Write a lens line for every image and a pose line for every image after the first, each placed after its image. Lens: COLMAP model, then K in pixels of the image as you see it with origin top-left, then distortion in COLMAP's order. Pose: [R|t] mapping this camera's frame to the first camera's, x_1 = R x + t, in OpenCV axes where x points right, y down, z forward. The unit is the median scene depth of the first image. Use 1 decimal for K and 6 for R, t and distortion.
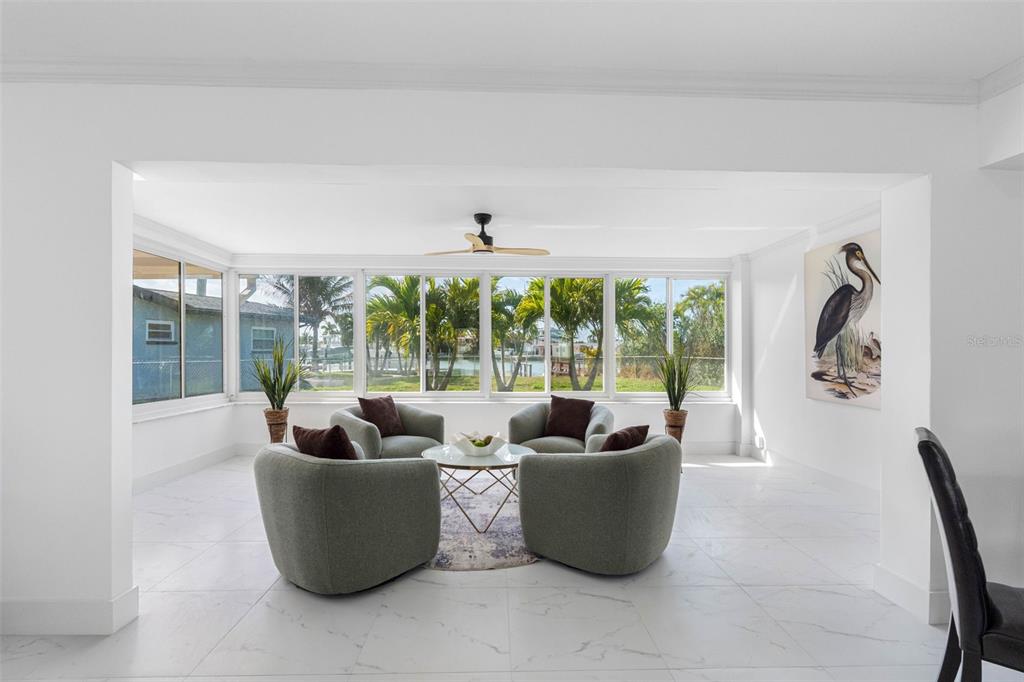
lens RADIAL K [[462.5, 0, 512.0], [0, 462.5, 341.0], [0, 0, 1]] dist [-0.001327, -0.000243]
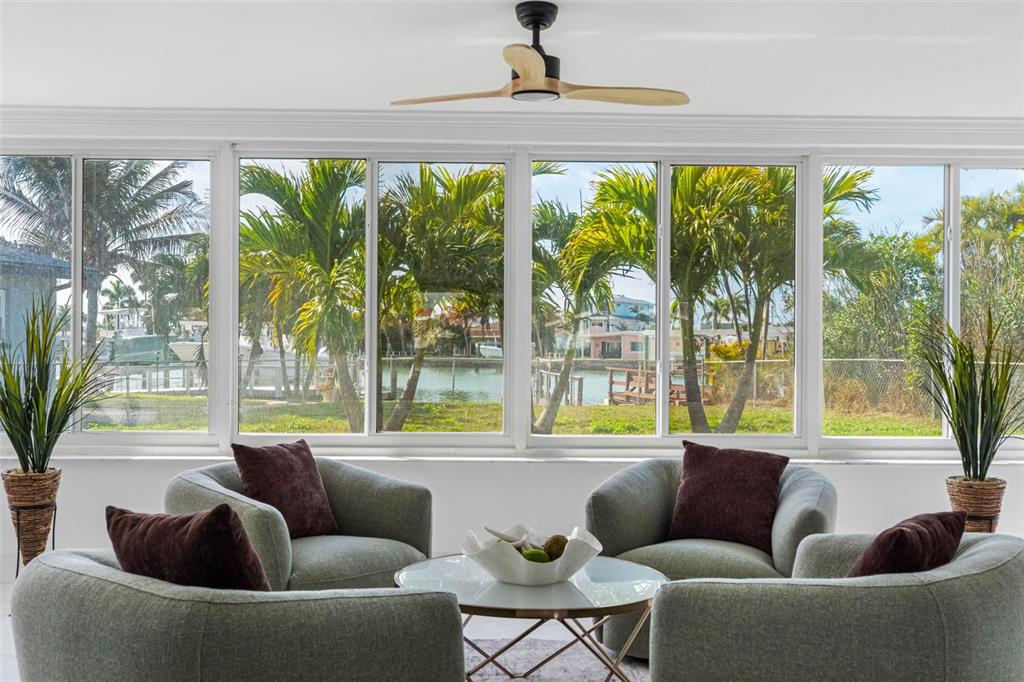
lens RADIAL K [[1047.8, 0, 512.1], [0, 1047.8, 312.5], [0, 0, 1]] dist [0.003539, 0.003255]
pose [[0.999939, 0.002355, -0.010809, -0.061012], [-0.002505, 0.999900, -0.013923, 0.014227], [0.010776, 0.013949, 0.999845, 0.046296]]
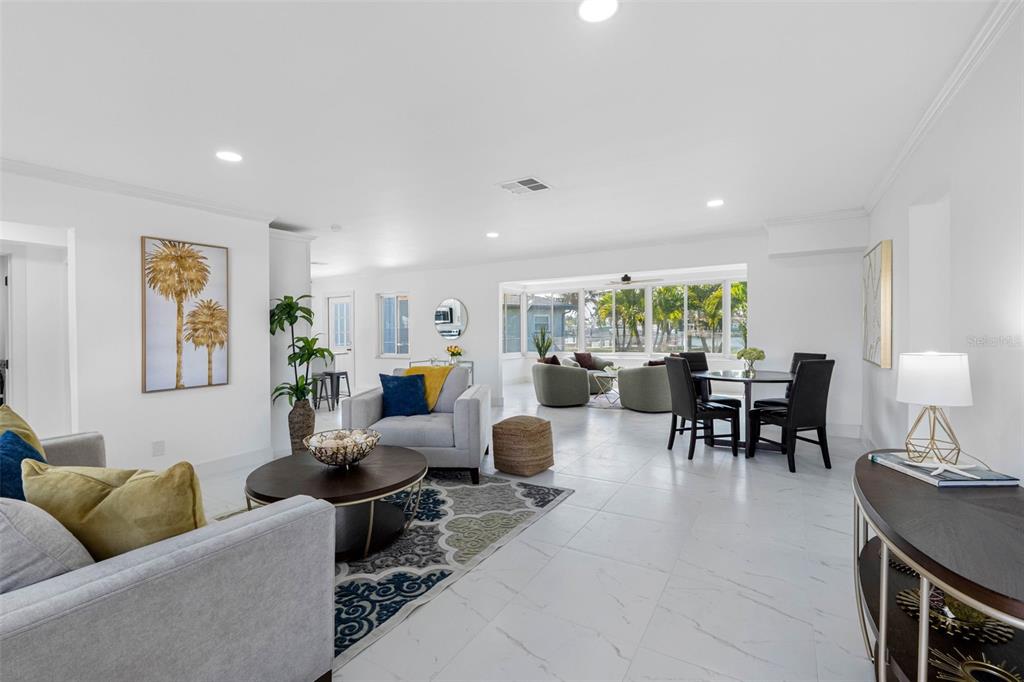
lens RADIAL K [[479.9, 0, 512.0], [0, 479.9, 341.0], [0, 0, 1]] dist [-0.002519, -0.000291]
pose [[0.846231, 0.005874, -0.532784, 0.556424], [0.016788, 0.999149, 0.037680, -0.020157], [0.532552, -0.040830, 0.845412, -0.950199]]
